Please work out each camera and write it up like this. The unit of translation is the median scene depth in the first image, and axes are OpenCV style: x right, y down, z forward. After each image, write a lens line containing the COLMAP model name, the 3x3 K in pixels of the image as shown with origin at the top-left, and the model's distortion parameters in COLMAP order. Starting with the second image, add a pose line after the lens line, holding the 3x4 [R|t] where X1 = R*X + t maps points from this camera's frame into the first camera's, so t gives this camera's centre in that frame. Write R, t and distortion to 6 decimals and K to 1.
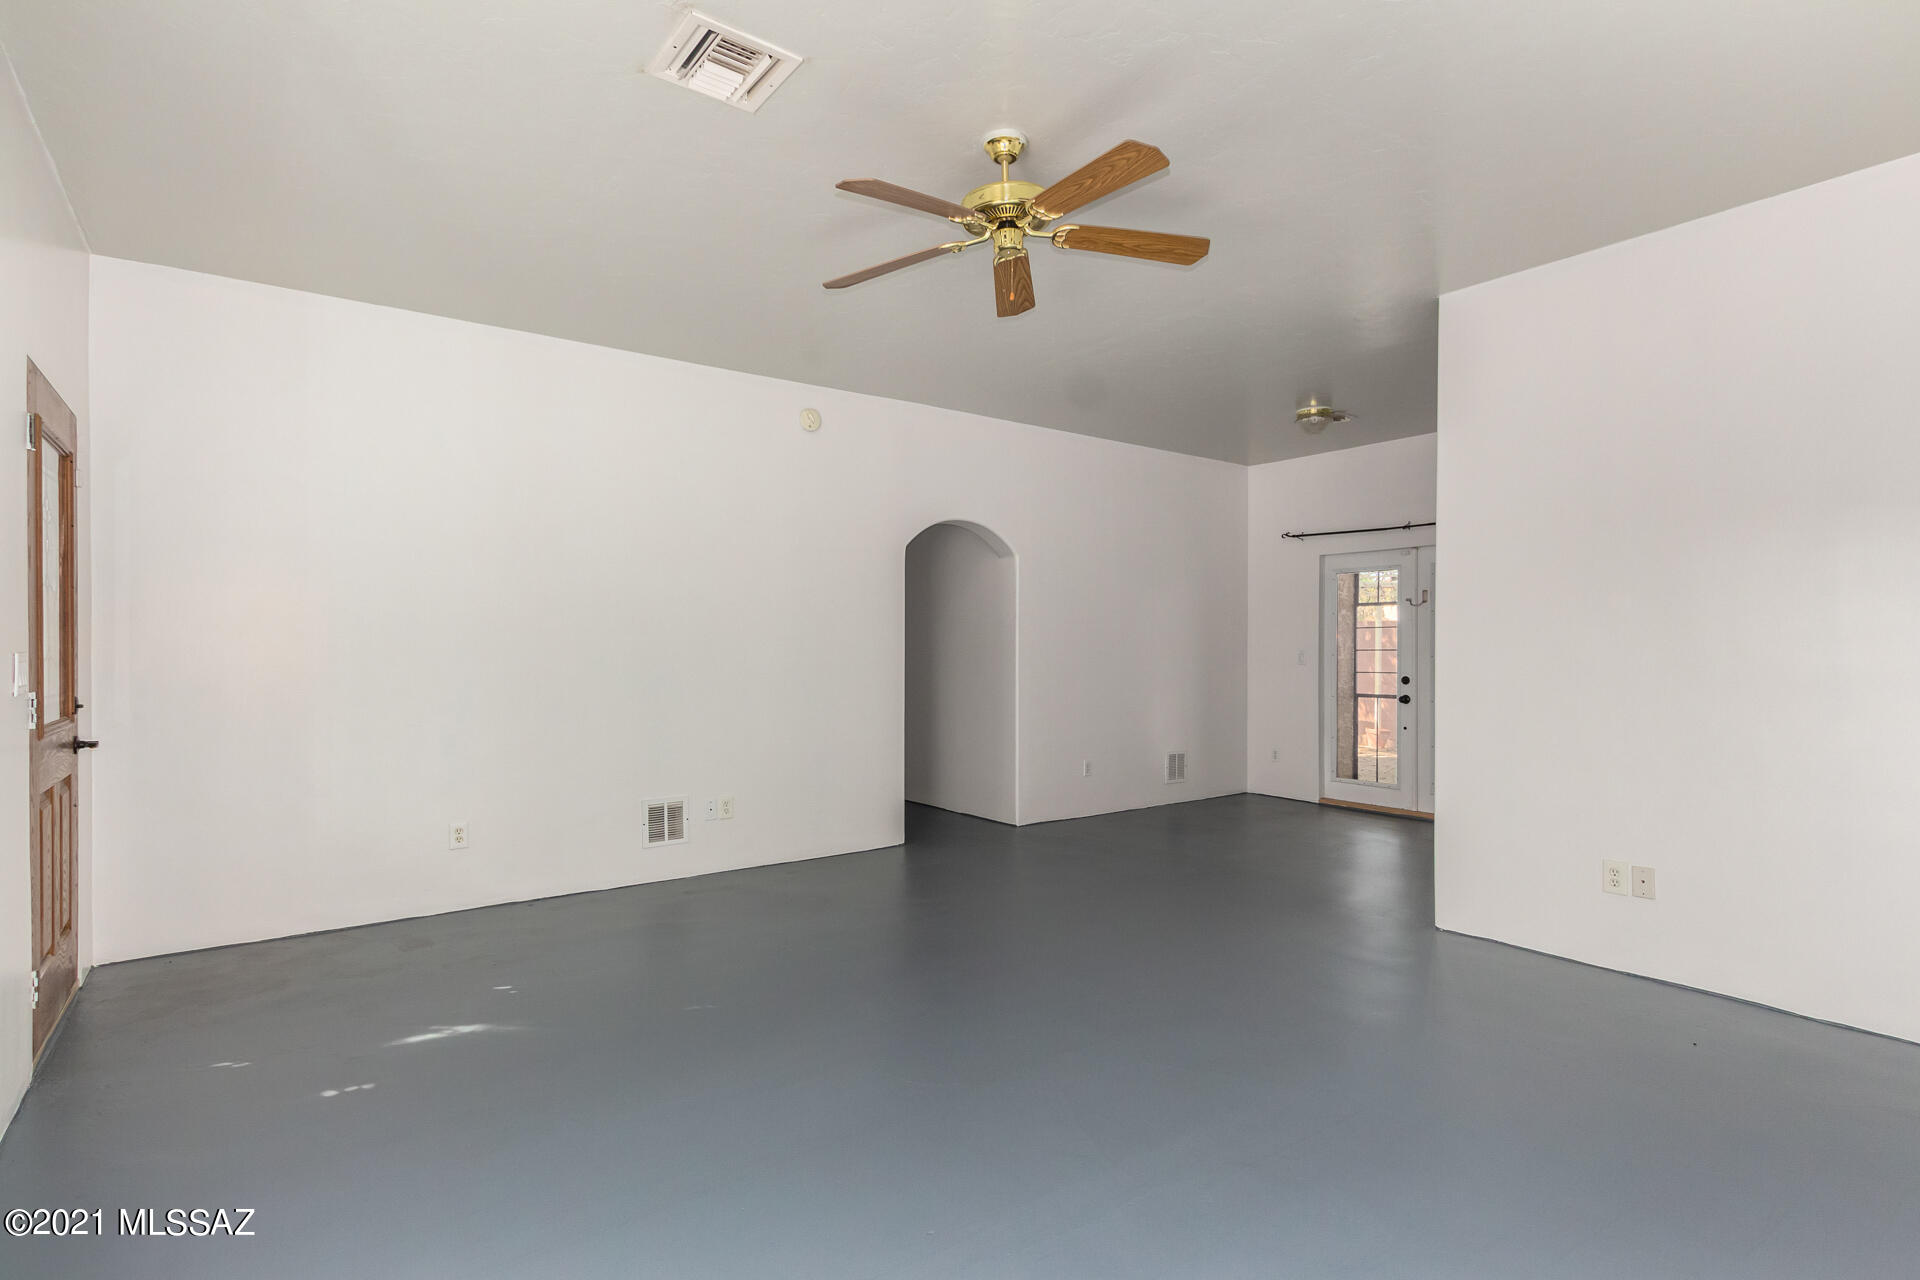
lens RADIAL K [[952.1, 0, 963.1], [0, 952.1, 644.4], [0, 0, 1]] dist [0.012081, -0.002980]
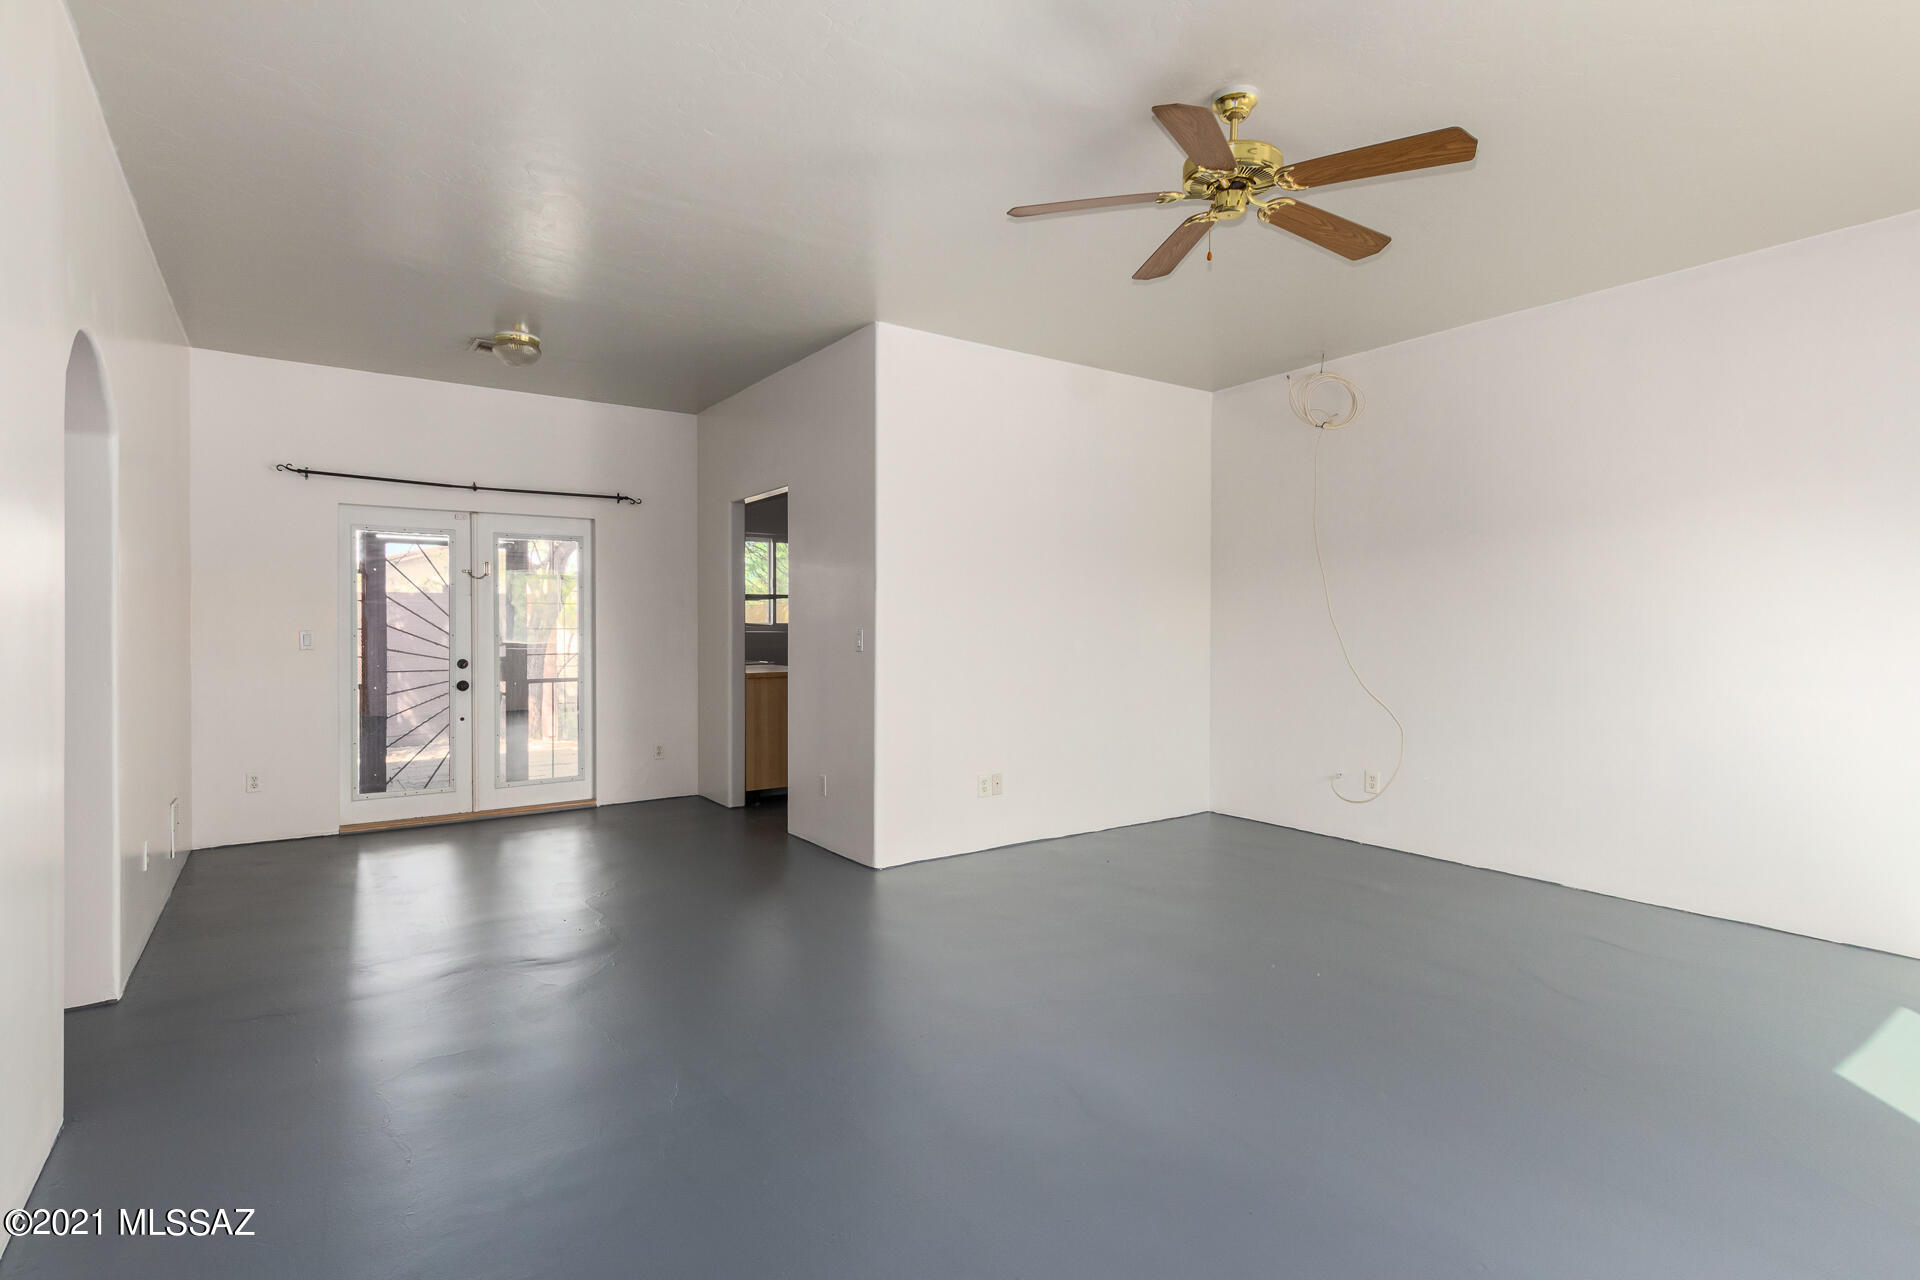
lens RADIAL K [[952.1, 0, 963.4], [0, 952.1, 635.2], [0, 0, 1]] dist [0.012081, -0.002980]
pose [[0.028573, -0.011398, 0.999527, -0.446549], [-0.001651, 0.999933, 0.011450, 0.000983], [-0.999590, -0.001978, 0.028552, 0.595950]]
